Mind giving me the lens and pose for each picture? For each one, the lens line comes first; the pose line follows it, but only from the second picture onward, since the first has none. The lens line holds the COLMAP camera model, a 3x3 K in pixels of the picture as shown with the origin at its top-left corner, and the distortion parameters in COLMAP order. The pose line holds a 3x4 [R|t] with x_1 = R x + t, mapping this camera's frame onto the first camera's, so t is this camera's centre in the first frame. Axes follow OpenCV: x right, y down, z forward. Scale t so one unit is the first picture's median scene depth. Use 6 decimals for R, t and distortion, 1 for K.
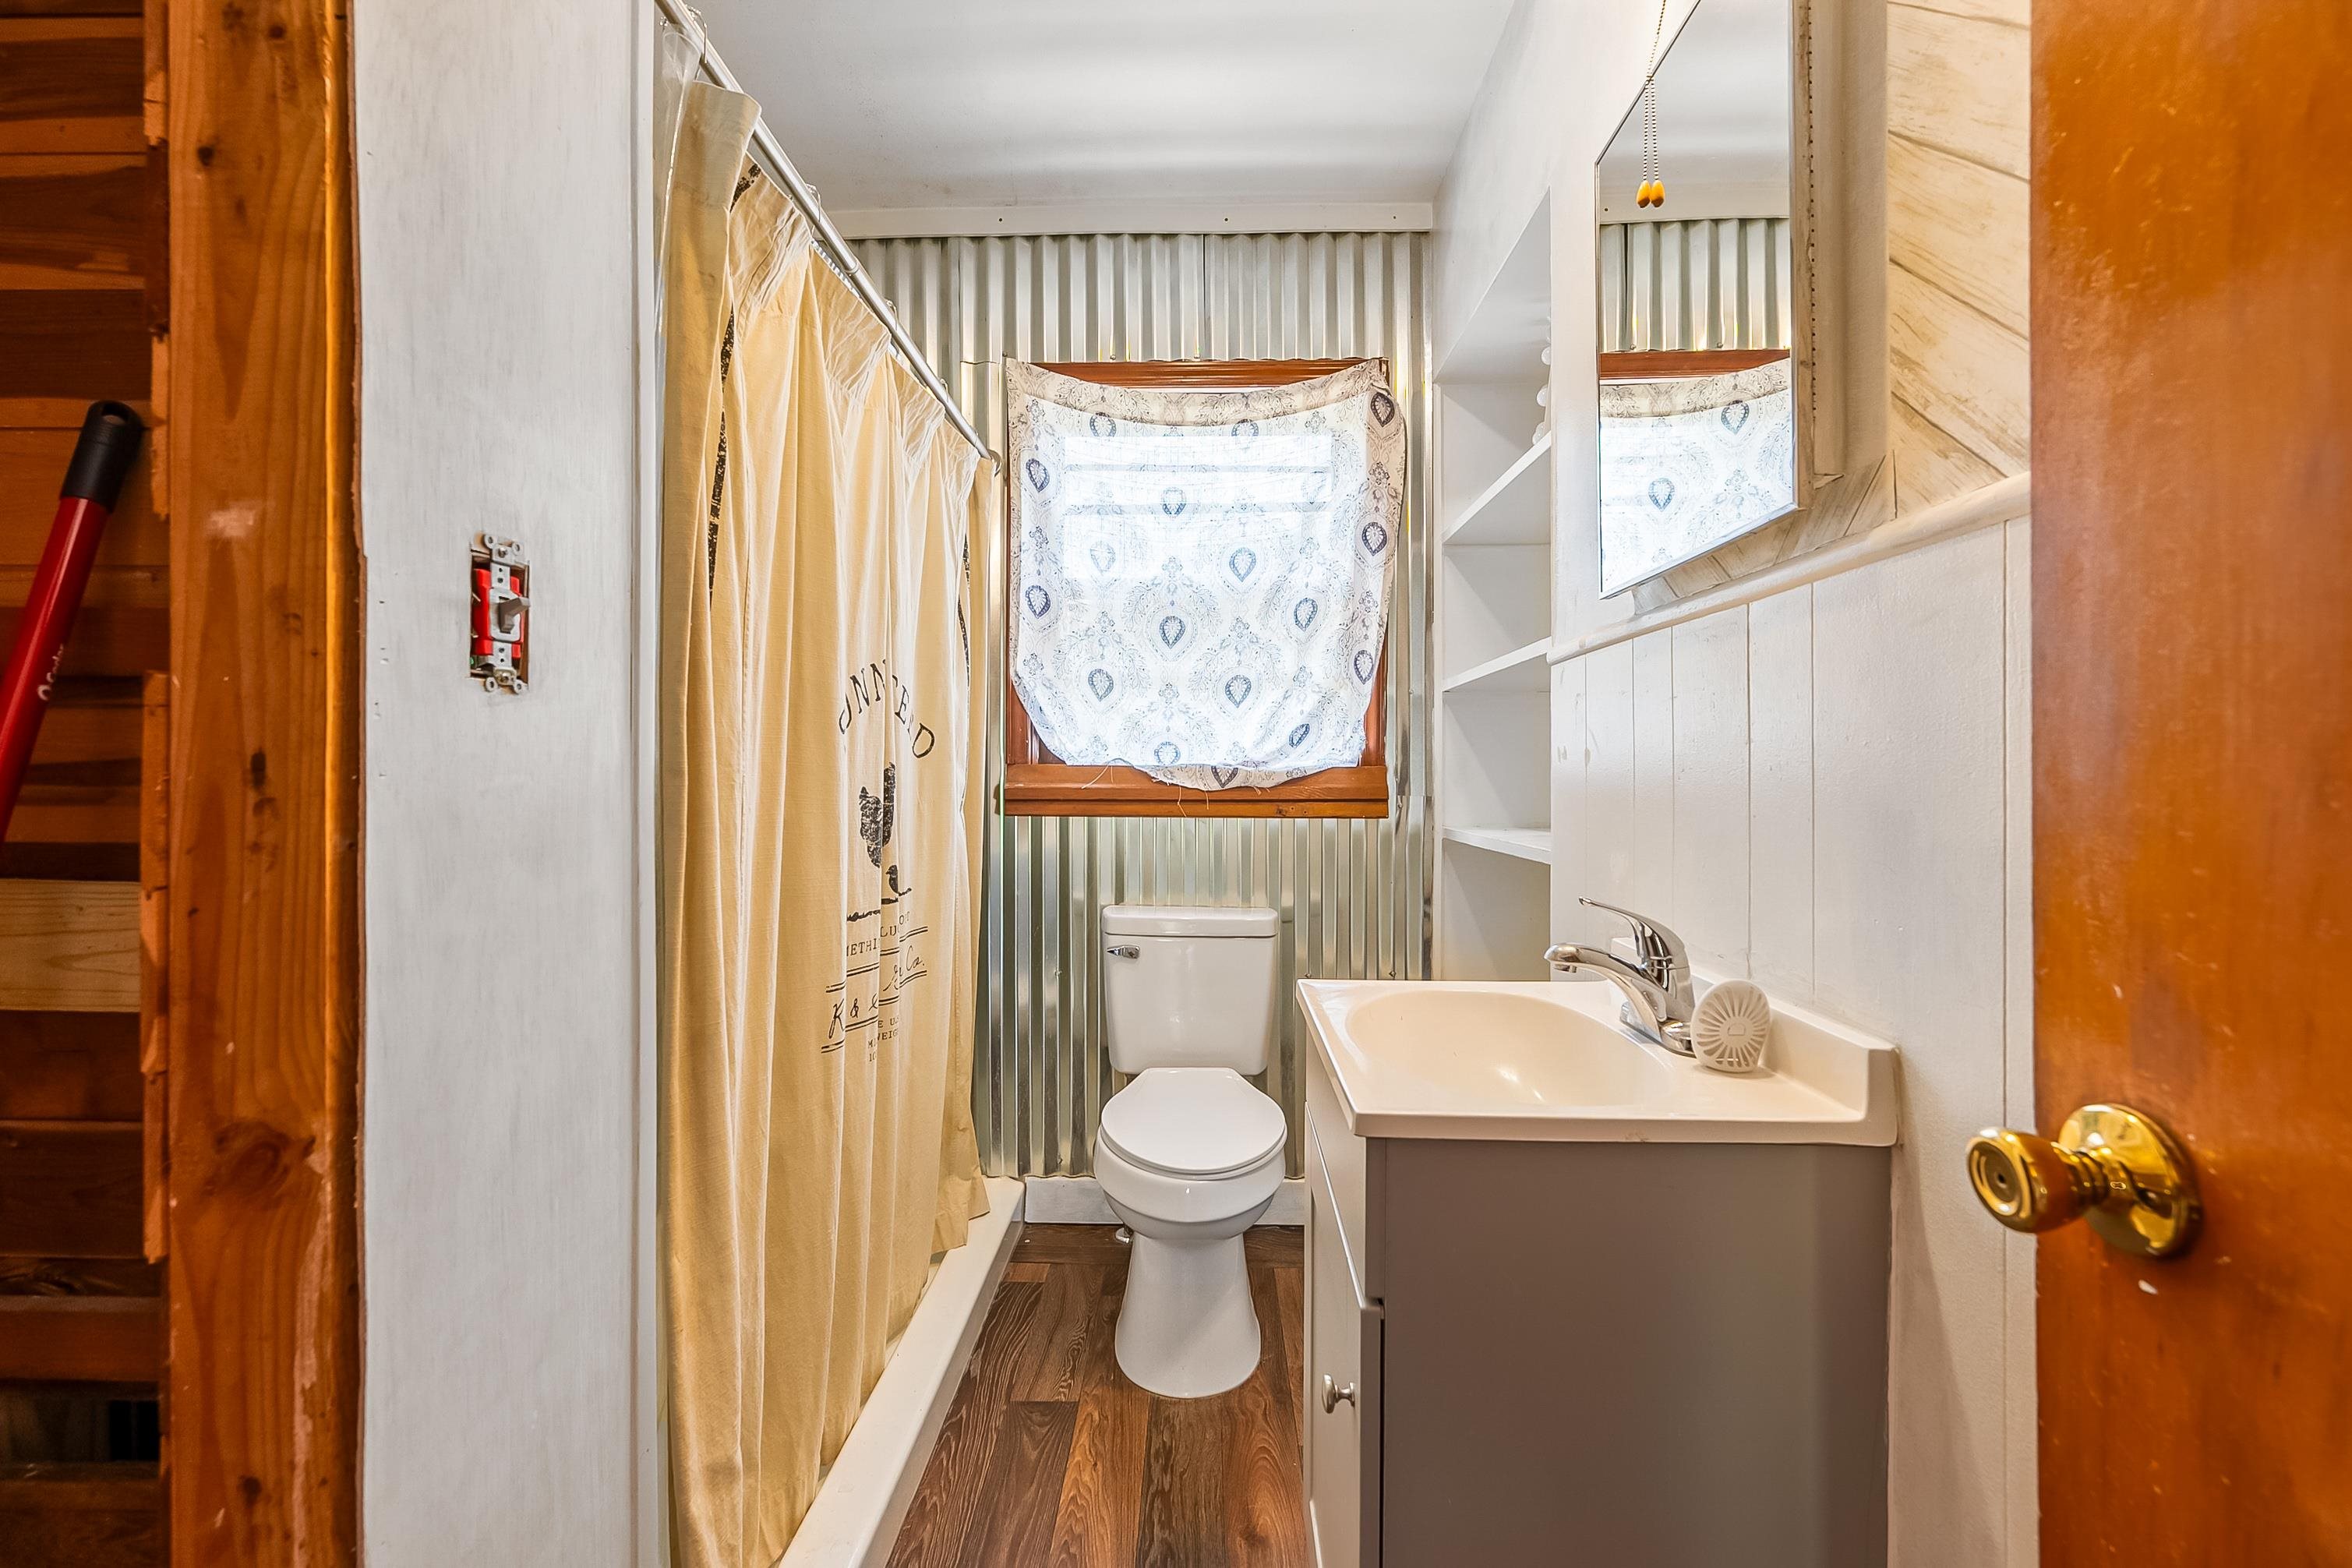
lens RADIAL K [[943.6, 0, 1179.5], [0, 943.6, 769.9], [0, 0, 1]] dist [0.003707, -0.000313]
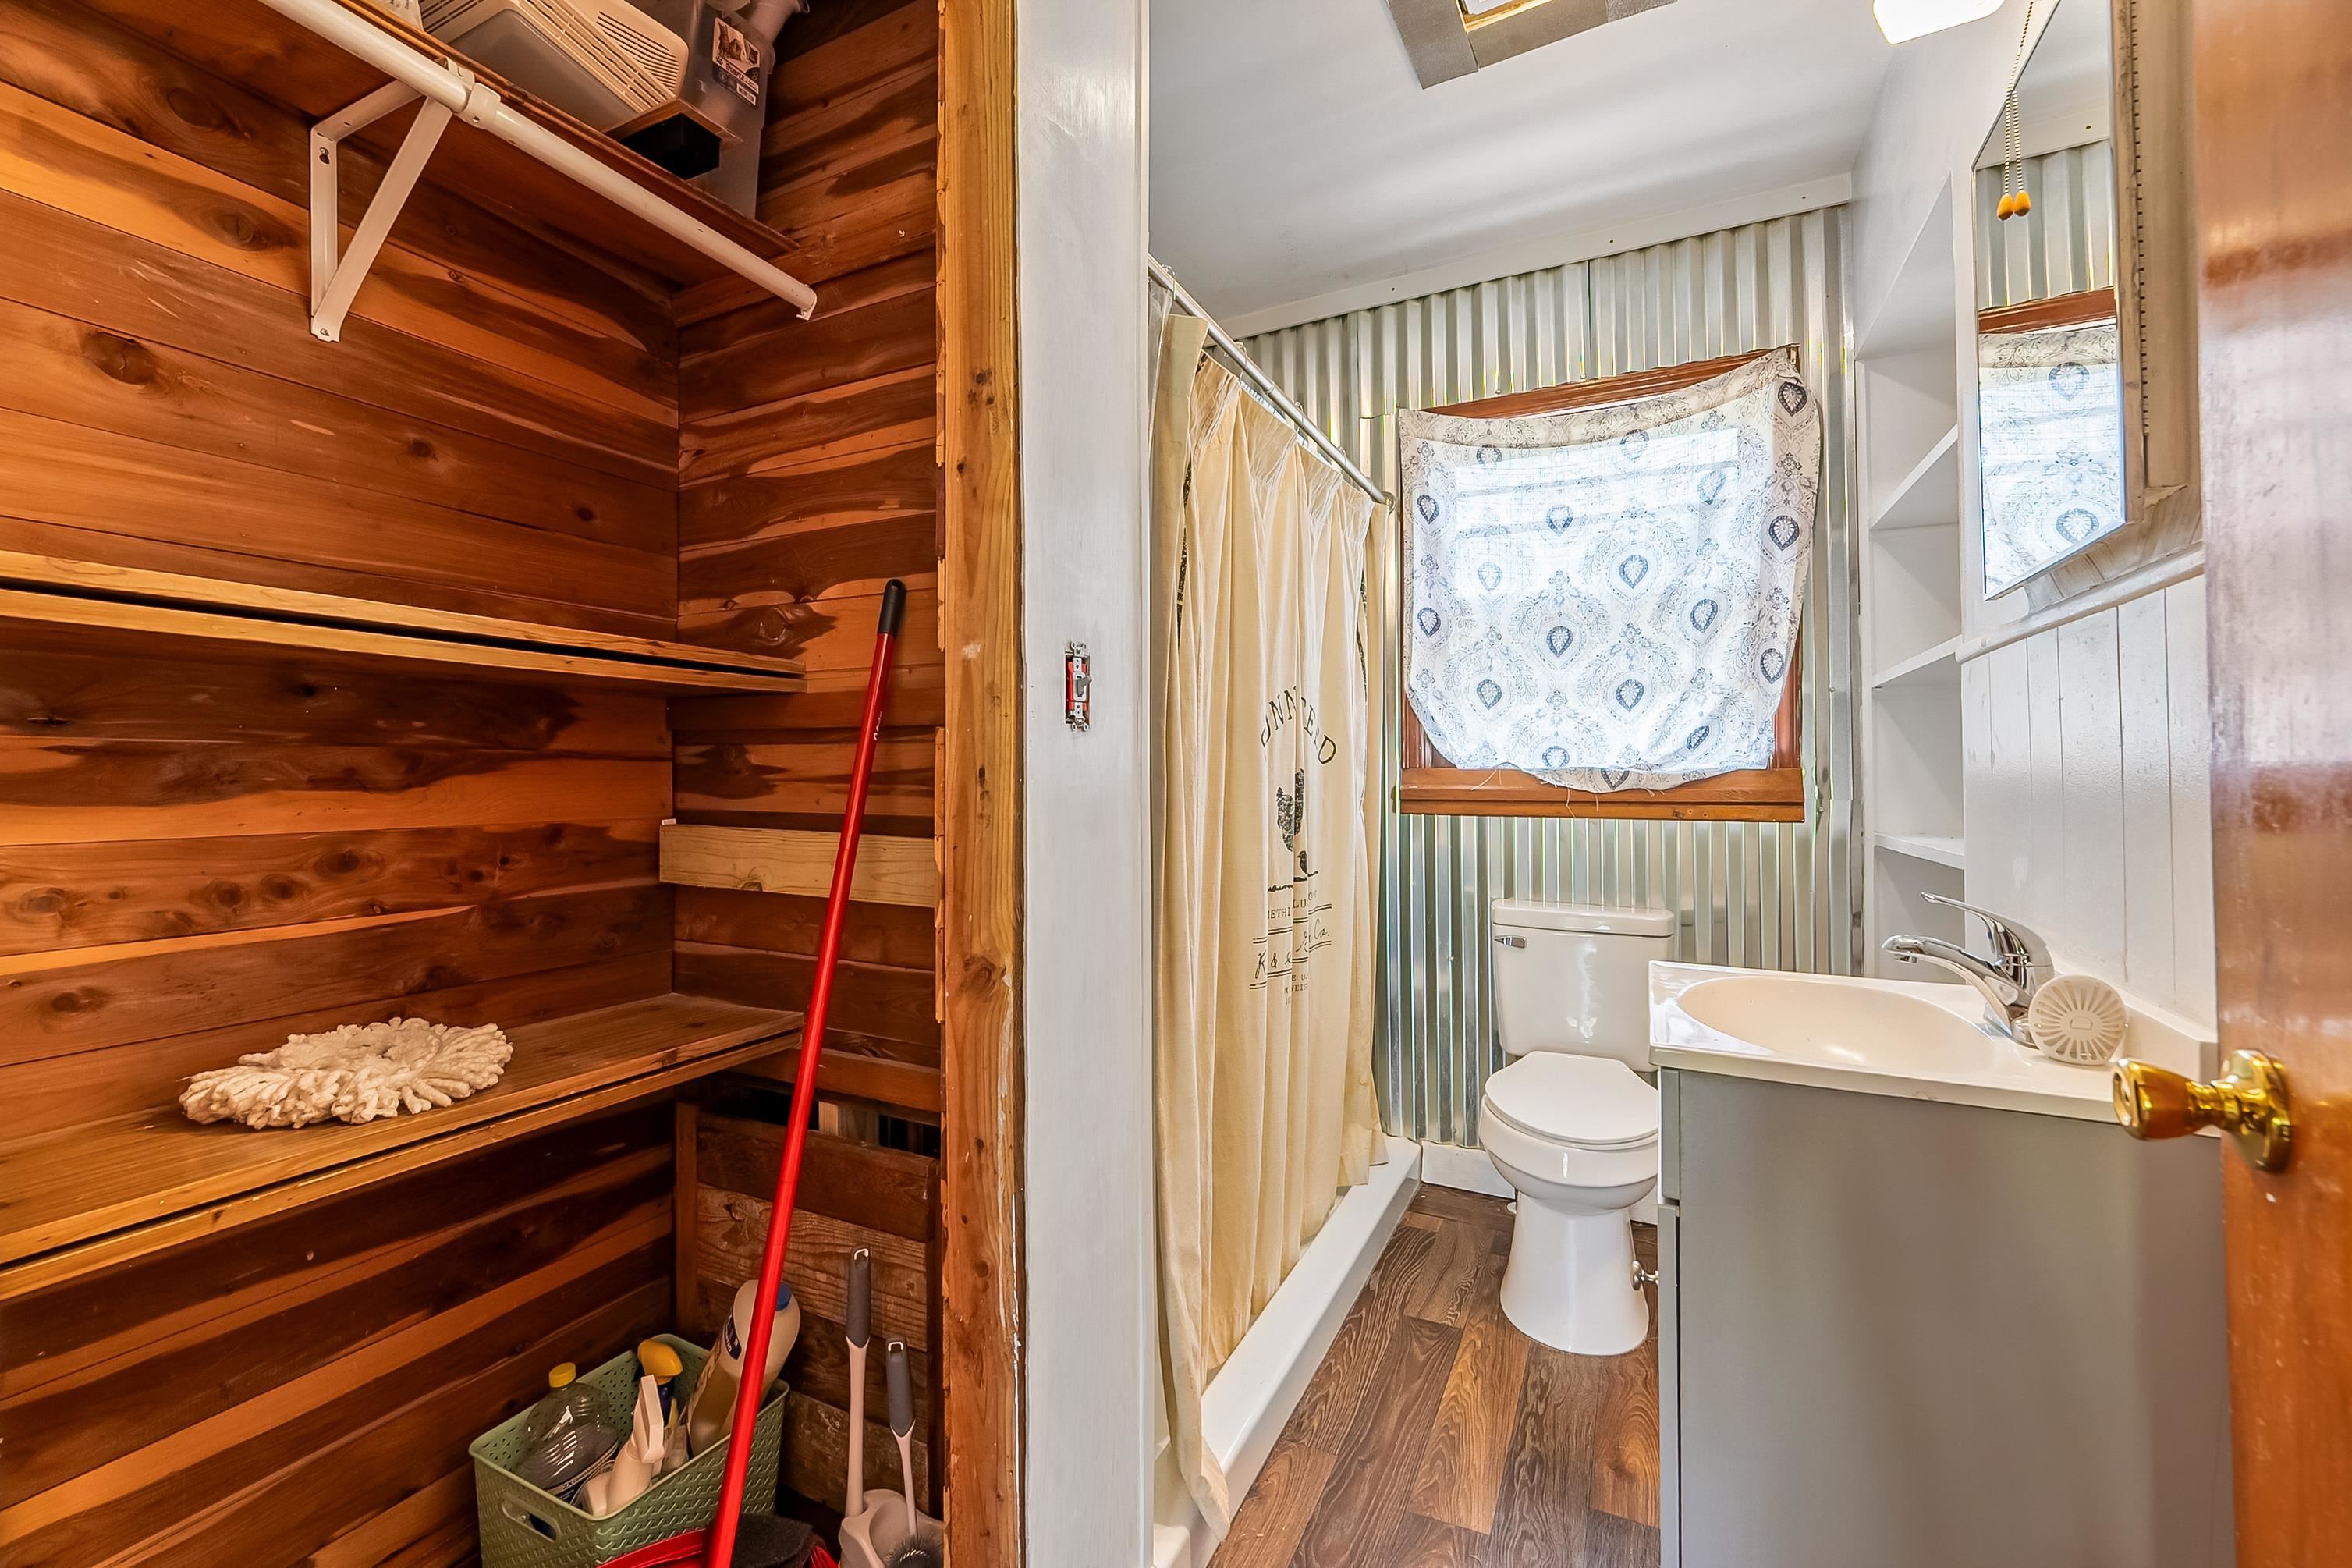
lens RADIAL K [[945.7, 0, 1174.9], [0, 945.7, 759.0], [0, 0, 1]] dist [0.000651, -0.000195]
pose [[0.906173, -0.009742, -0.422795, 0.049174], [0.003769, 0.999881, -0.014961, -0.001179], [0.422891, 0.011963, 0.906102, -0.137756]]
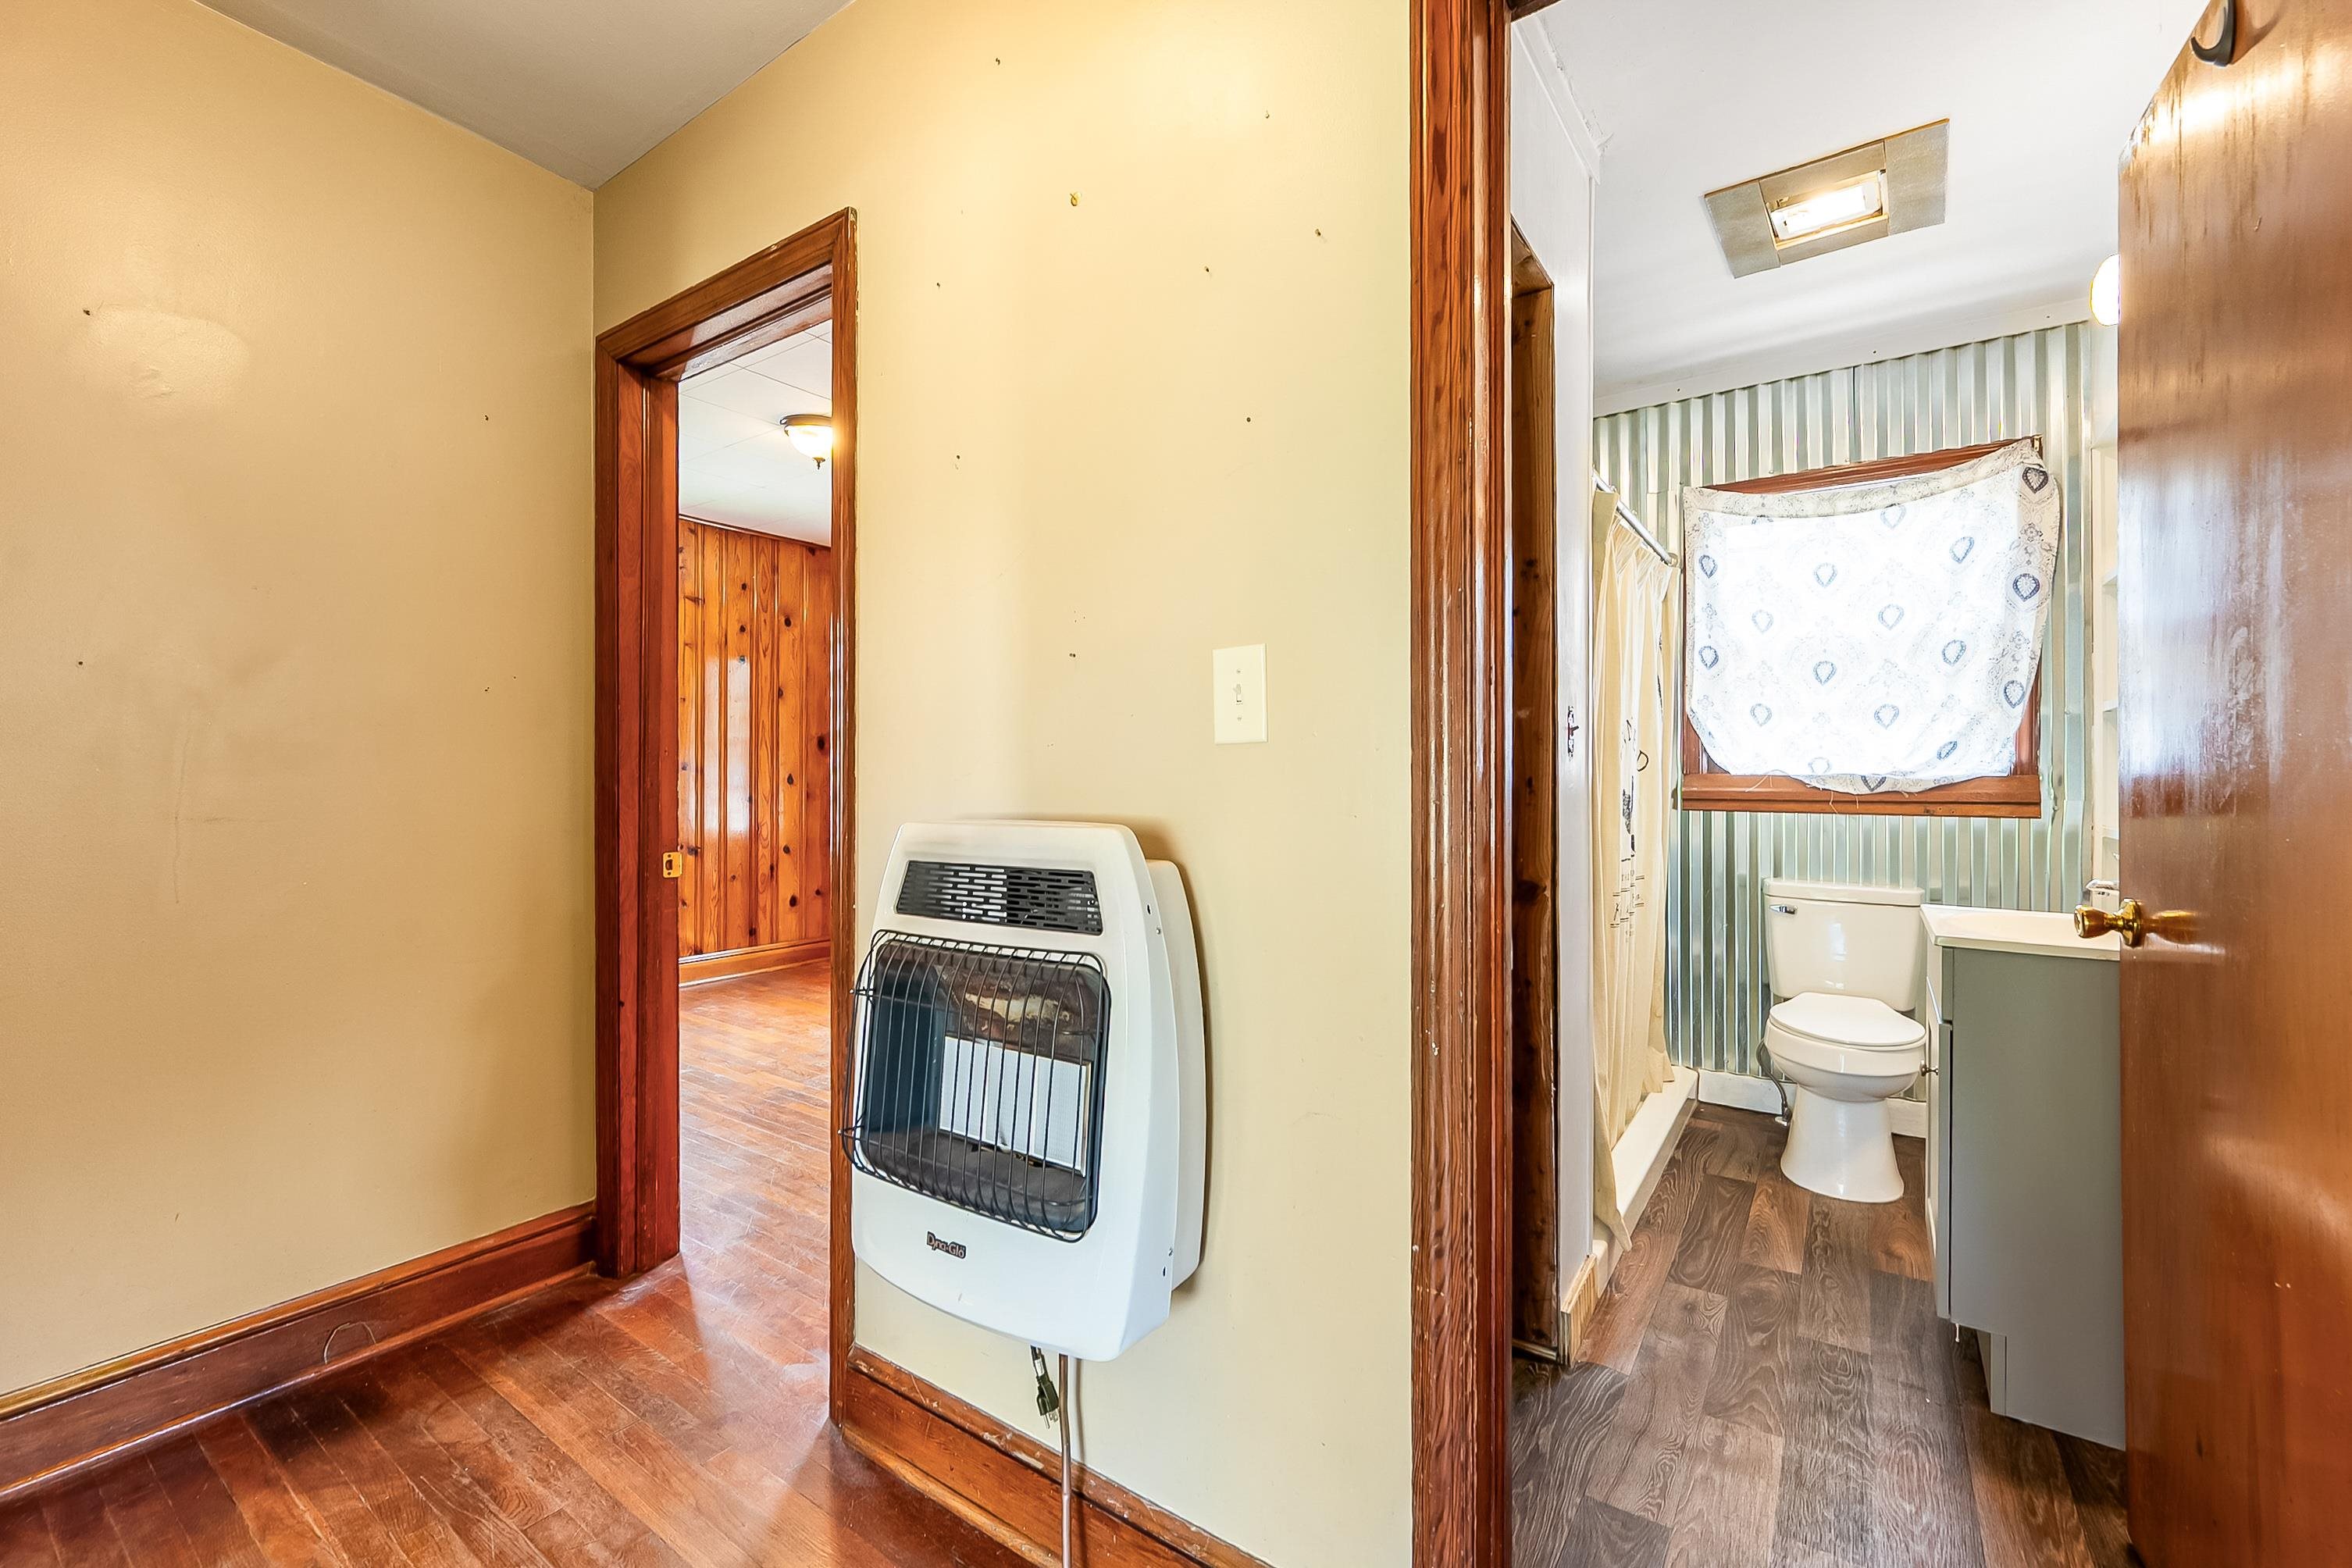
lens RADIAL K [[969.7, 0, 1178.1], [0, 969.7, 774.8], [0, 0, 1]] dist [0.002203, 0.000178]
pose [[0.834282, -0.000625, -0.551338, -0.013701], [0.002149, 0.999995, 0.002117, -0.009396], [0.551334, -0.002951, 0.834279, -0.640718]]
